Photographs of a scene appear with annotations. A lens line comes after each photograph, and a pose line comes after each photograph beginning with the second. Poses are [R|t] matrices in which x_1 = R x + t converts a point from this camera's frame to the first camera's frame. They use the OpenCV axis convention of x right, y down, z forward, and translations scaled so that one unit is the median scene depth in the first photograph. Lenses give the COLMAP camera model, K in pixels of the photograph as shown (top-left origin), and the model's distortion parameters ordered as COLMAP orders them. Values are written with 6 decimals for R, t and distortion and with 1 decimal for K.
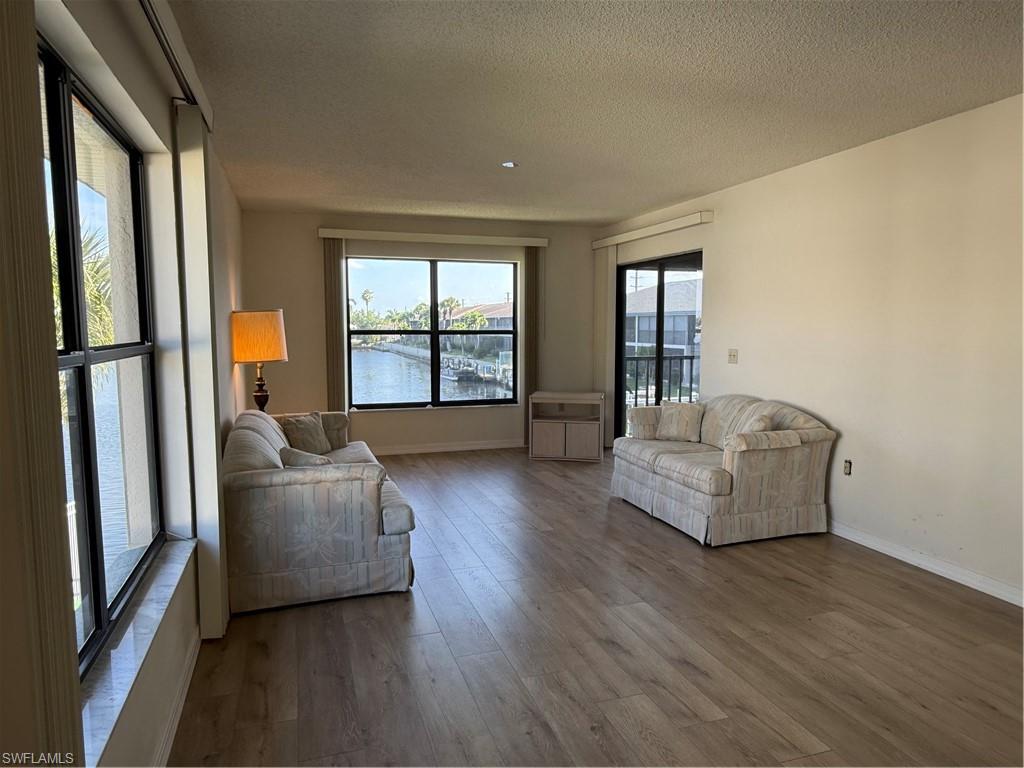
lens RADIAL K [[664.9, 0, 515.1], [0, 664.9, 390.4], [0, 0, 1]] dist [-0.001755, -0.001682]
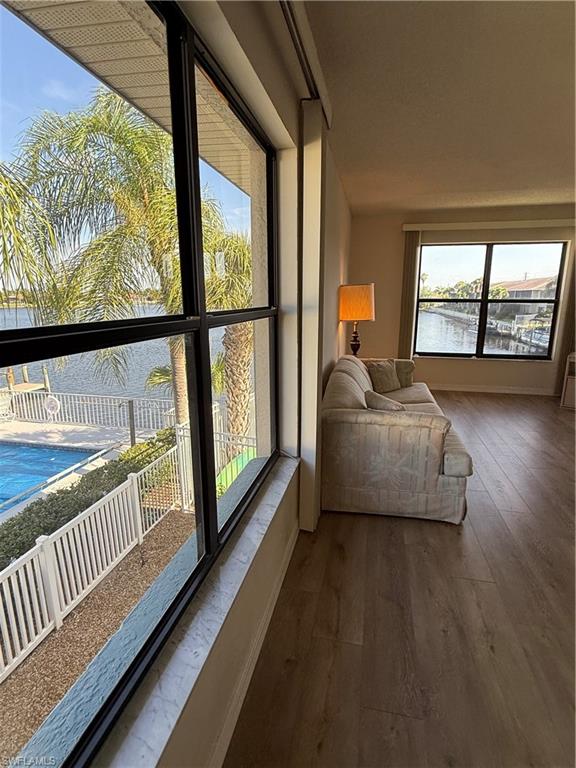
lens RADIAL K [[394.4, 0, 289.9], [0, 394.4, 381.1], [0, 0, 1]] dist [-0.001114, -0.000230]
pose [[0.860812, 0.108531, -0.497217, -0.103857], [-0.051058, 0.990484, 0.127806, -0.024061], [0.506356, -0.084630, 0.858162, 0.278211]]
